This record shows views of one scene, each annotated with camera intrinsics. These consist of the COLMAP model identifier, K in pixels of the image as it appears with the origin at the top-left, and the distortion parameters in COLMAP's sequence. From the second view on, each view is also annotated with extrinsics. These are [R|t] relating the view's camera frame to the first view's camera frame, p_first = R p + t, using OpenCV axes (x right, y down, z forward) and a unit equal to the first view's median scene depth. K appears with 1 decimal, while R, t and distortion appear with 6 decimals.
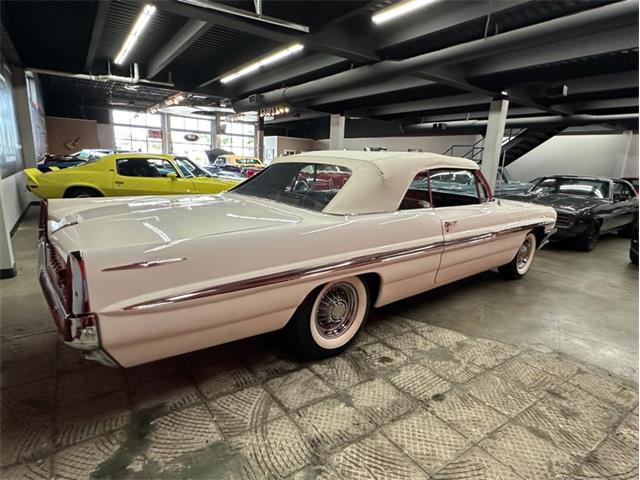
lens RADIAL K [[351.3, 0, 321.7], [0, 351.3, 242.2], [0, 0, 1]] dist [0.001118, -0.000369]
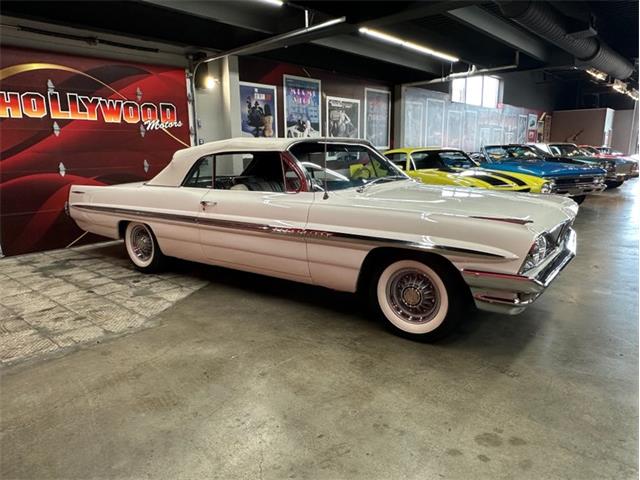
lens RADIAL K [[445.0, 0, 318.0], [0, 445.0, 239.4], [0, 0, 1]] dist [0.016760, -0.015749]
pose [[0.250518, 0.143070, -0.957482, 0.572464], [-0.188523, 0.977296, 0.096705, -0.045773], [0.949579, 0.156281, 0.271802, 0.312178]]
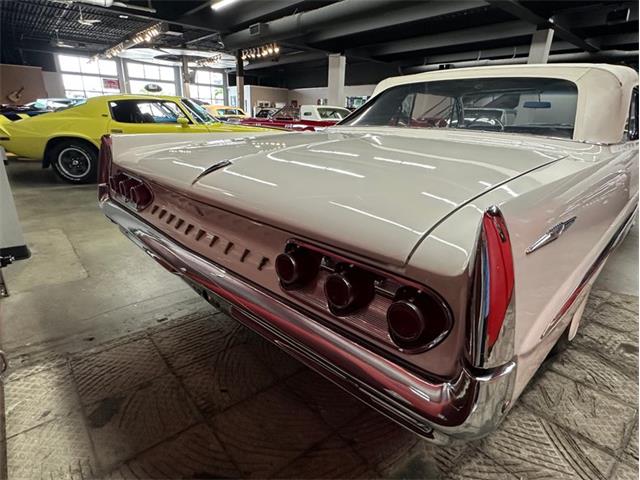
lens RADIAL K [[351.3, 0, 317.7], [0, 351.3, 243.8], [0, 0, 1]] dist [0.001118, -0.000369]
pose [[0.995751, -0.044644, 0.080537, -0.135341], [0.034507, 0.991790, 0.123132, 0.001642], [-0.085373, -0.119830, 0.989117, 0.094341]]
